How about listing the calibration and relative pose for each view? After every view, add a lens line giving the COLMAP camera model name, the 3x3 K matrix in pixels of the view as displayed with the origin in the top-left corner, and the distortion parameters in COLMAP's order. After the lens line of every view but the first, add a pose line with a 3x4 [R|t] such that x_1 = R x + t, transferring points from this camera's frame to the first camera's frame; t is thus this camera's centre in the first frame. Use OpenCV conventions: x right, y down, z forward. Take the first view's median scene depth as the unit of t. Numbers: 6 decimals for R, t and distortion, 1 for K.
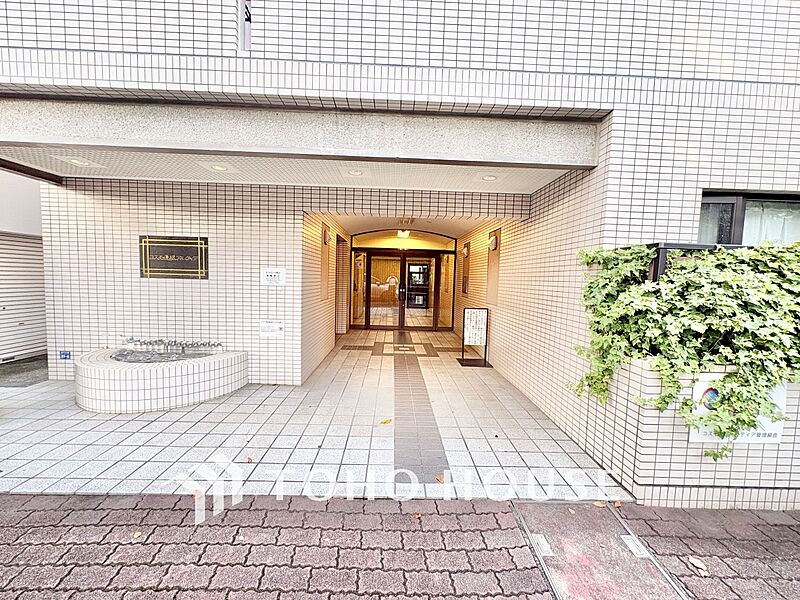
lens RADIAL K [[319.8, 0, 400.1], [0, 319.8, 300.2], [0, 0, 1]] dist [0.000620, 0.000132]
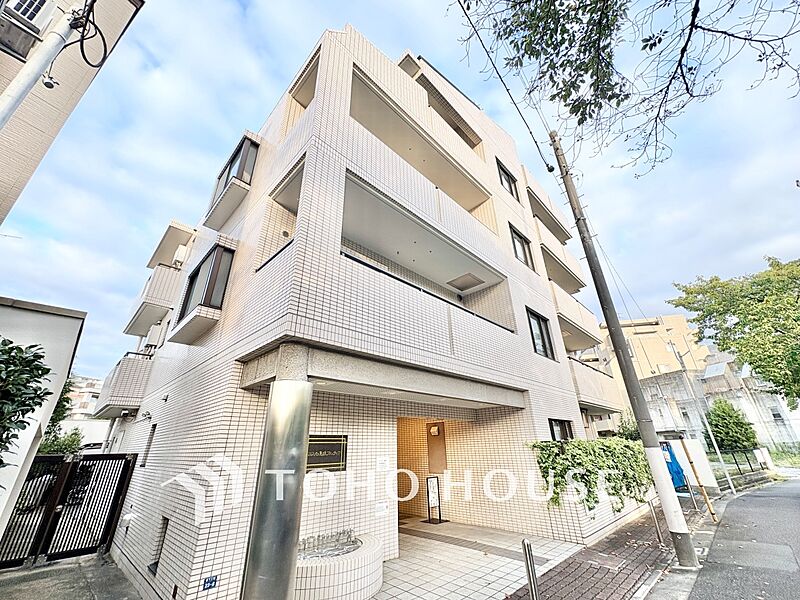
lens RADIAL K [[319.8, 0, 401.1], [0, 319.8, 299.2], [0, 0, 1]] dist [0.000620, 0.000132]
pose [[0.720970, 0.252105, 0.645480, -1.454621], [0.088414, 0.890397, -0.446516, -0.085020], [-0.687303, 0.378995, 0.619660, -0.208759]]
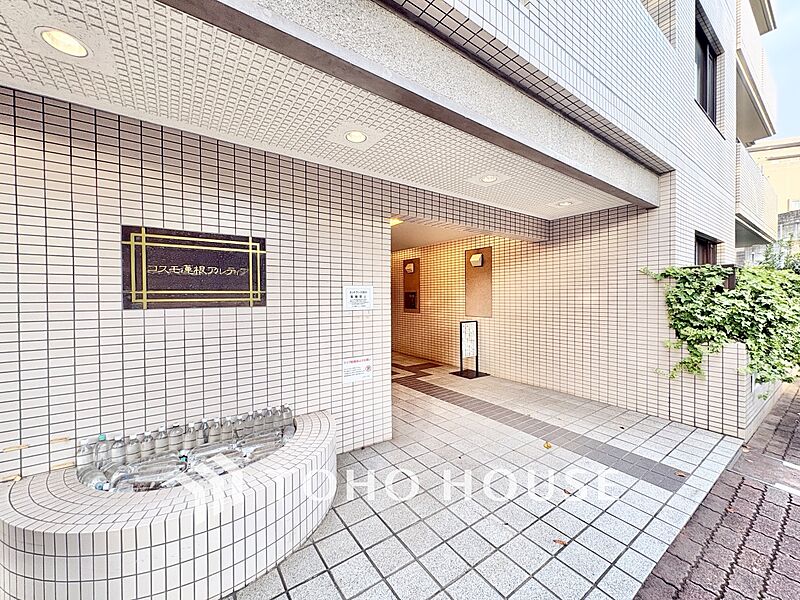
lens RADIAL K [[319.8, 0, 401.1], [0, 319.8, 300.0], [0, 0, 1]] dist [0.000620, 0.000132]
pose [[0.825036, -0.040959, 0.563593, -0.737897], [0.068466, 0.997267, -0.027750, -0.042437], [-0.560917, 0.061481, 0.825586, 0.351104]]
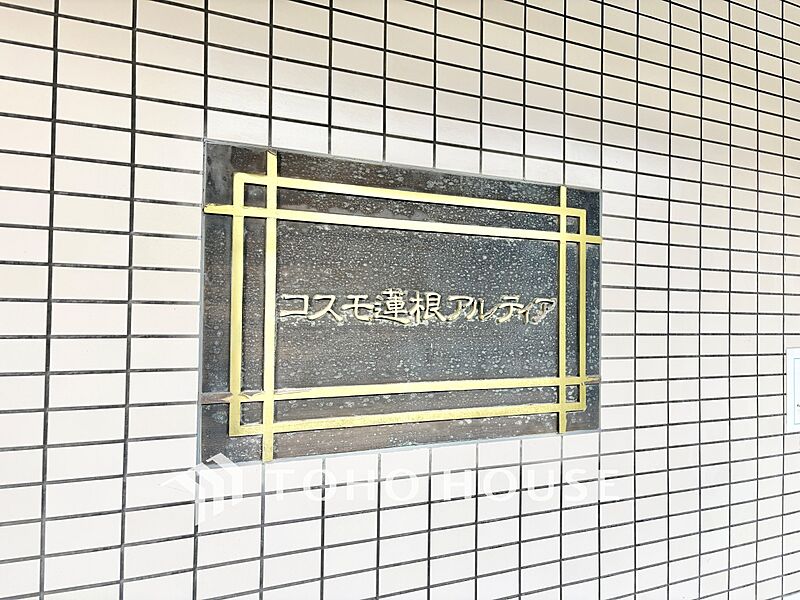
lens RADIAL K [[602.6, 0, 405.7], [0, 602.6, 305.1], [0, 0, 1]] dist [0.037607, 0.000232]
pose [[0.914494, -0.010834, 0.404454, -0.836862], [0.045361, 0.996085, -0.075881, -0.112822], [-0.402049, 0.087739, 0.911405, 0.742446]]
